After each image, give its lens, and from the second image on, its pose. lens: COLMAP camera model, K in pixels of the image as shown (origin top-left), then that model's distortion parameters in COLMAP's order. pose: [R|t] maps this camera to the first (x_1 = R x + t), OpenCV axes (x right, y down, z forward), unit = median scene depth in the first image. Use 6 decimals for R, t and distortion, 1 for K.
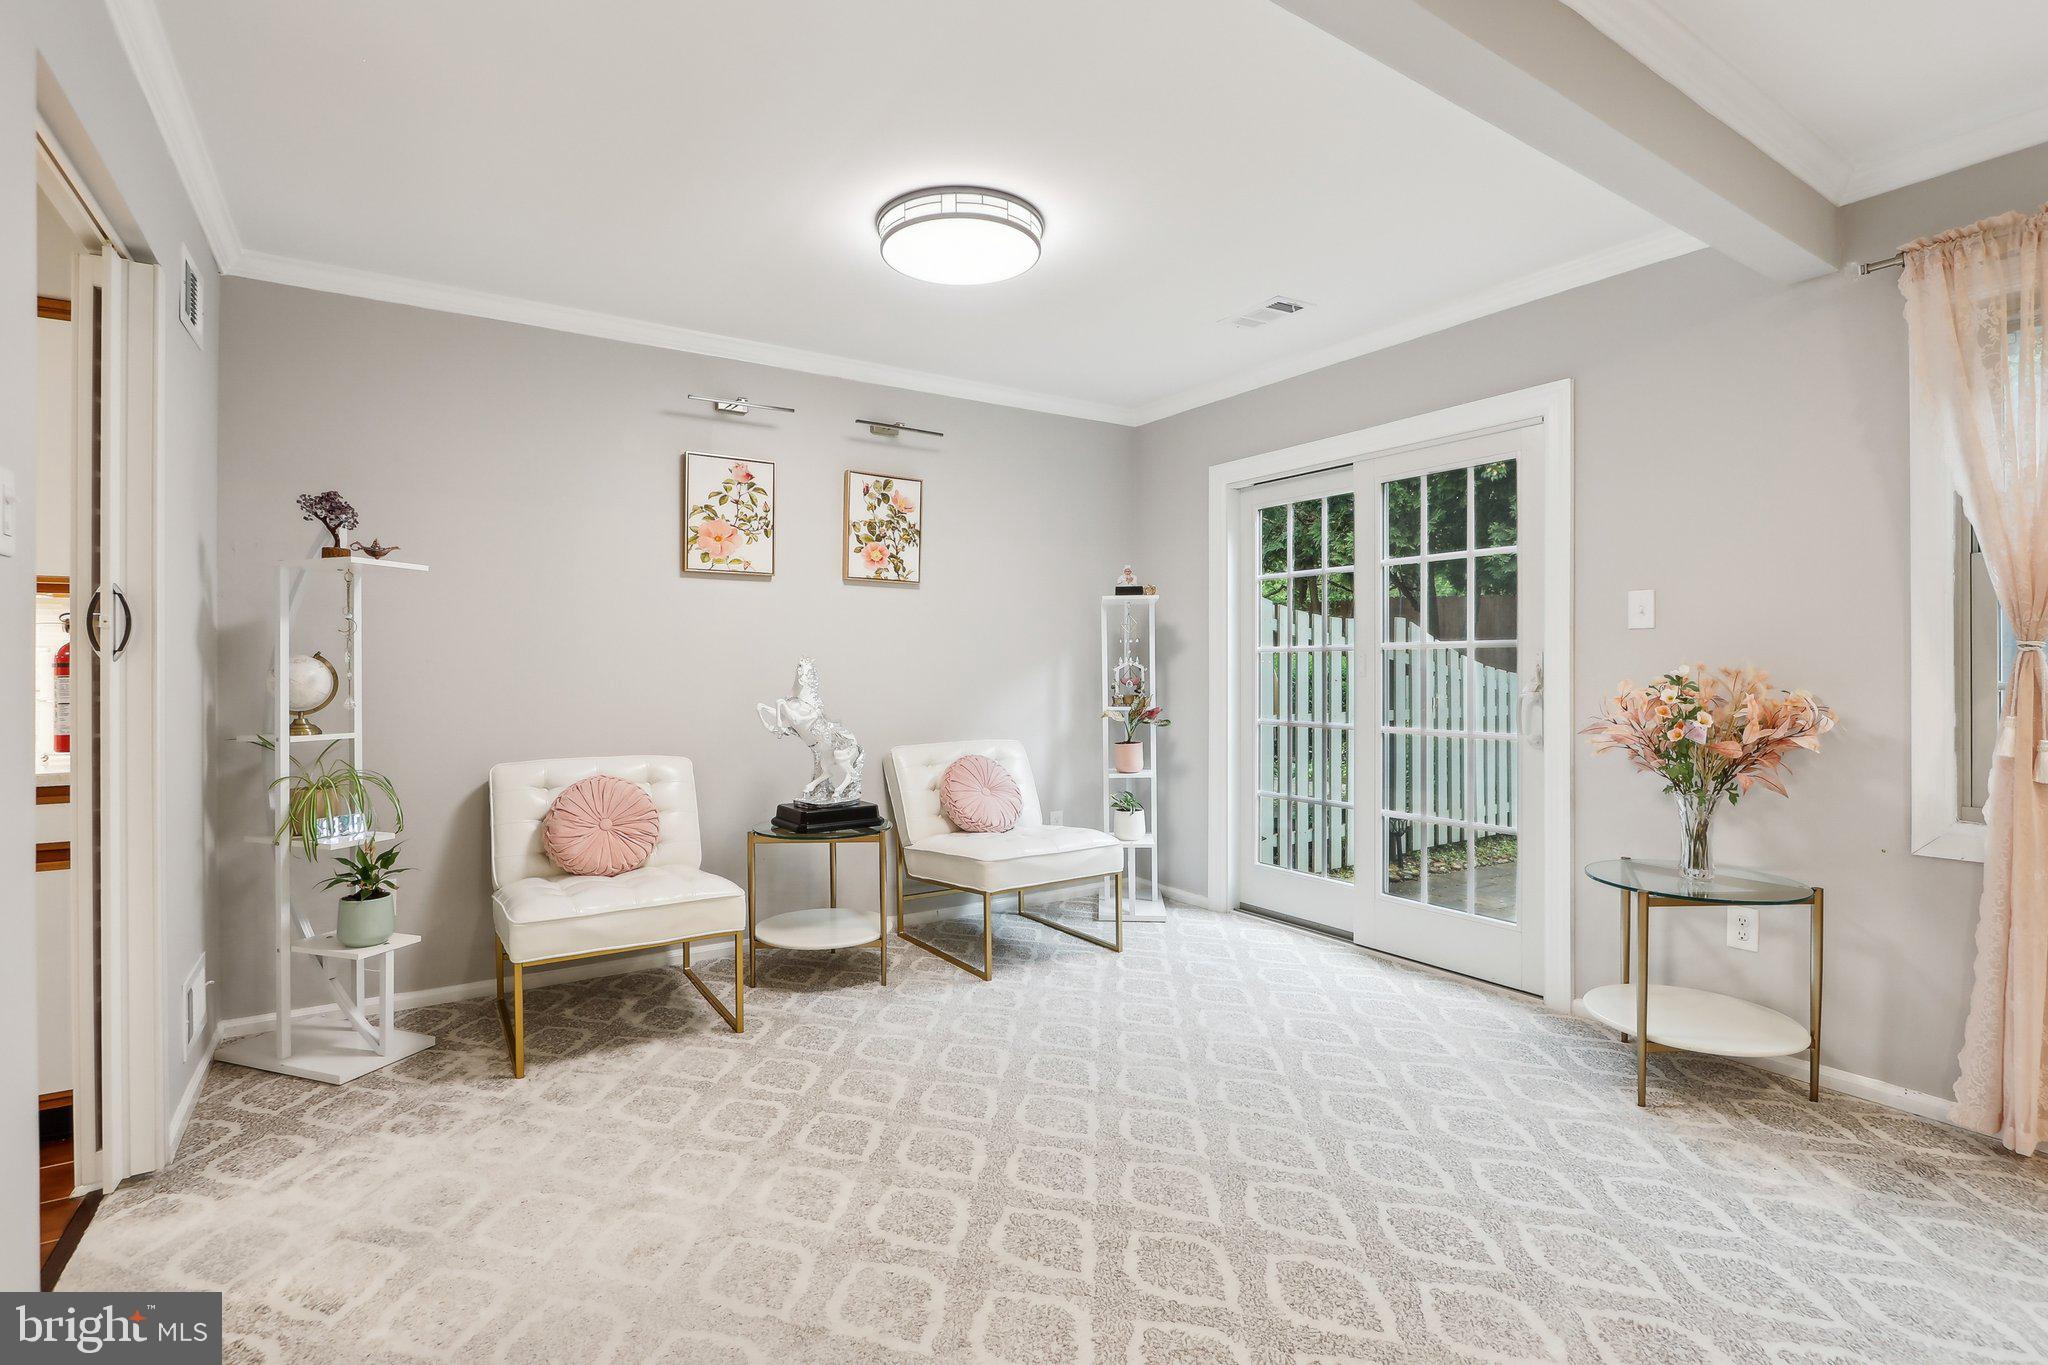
lens RADIAL K [[957.8, 0, 1014.4], [0, 957.8, 666.7], [0, 0, 1]] dist [-0.017311, 0.003056]
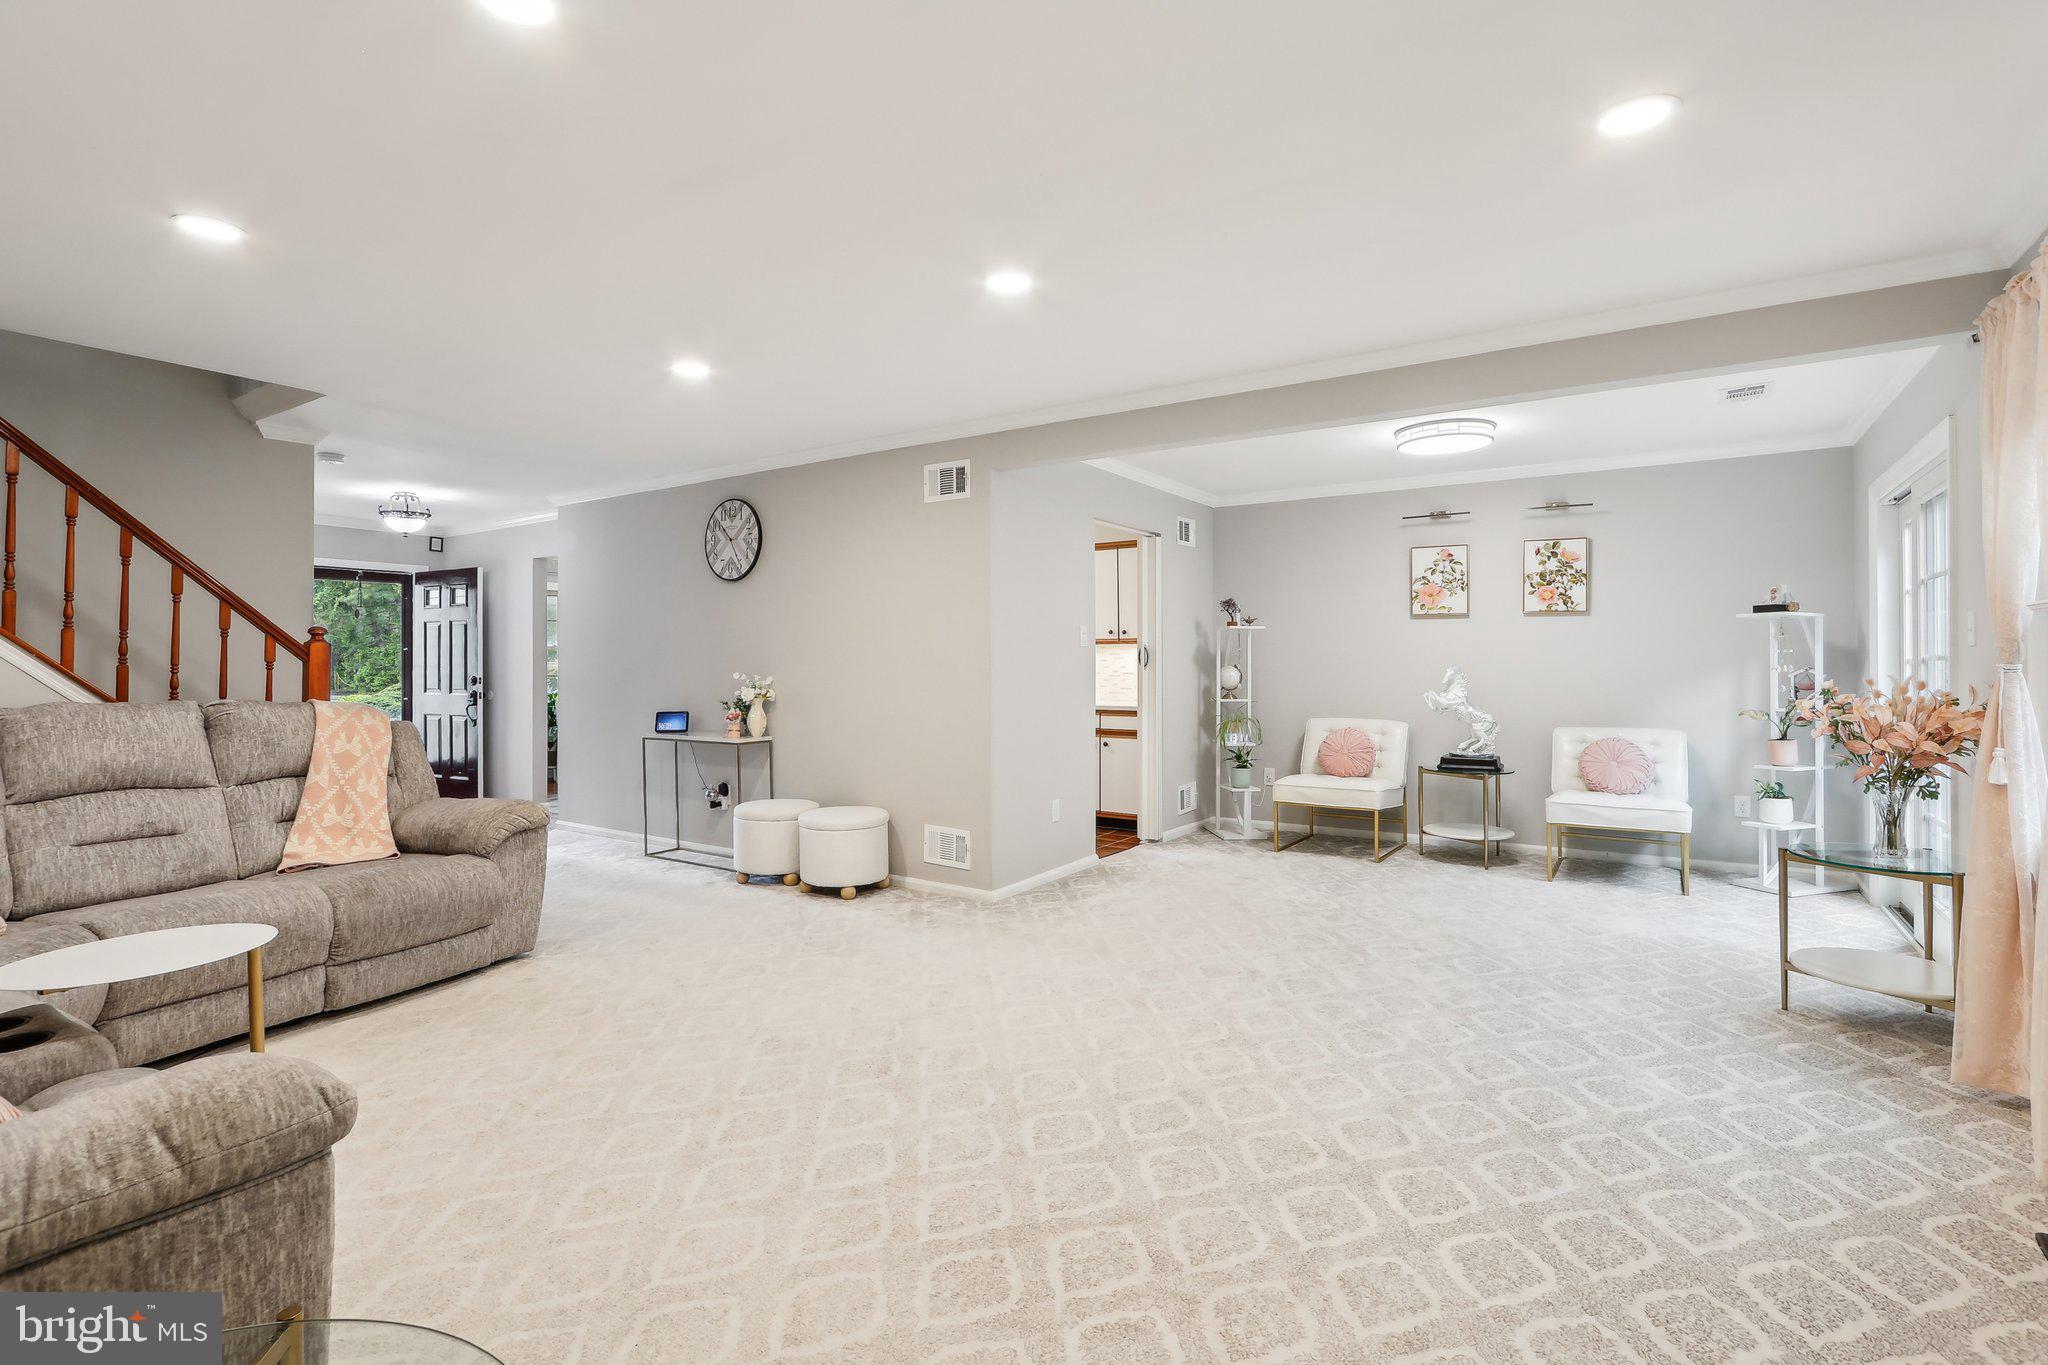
lens RADIAL K [[957.9, 0, 1000.4], [0, 957.9, 665.1], [0, 0, 1]] dist [-0.022613, 0.005634]
pose [[0.375563, 0.002625, -0.926793, 1.006208], [-0.001872, 0.999996, 0.002073, -0.013514], [0.926795, 0.000956, 0.375567, -0.351096]]
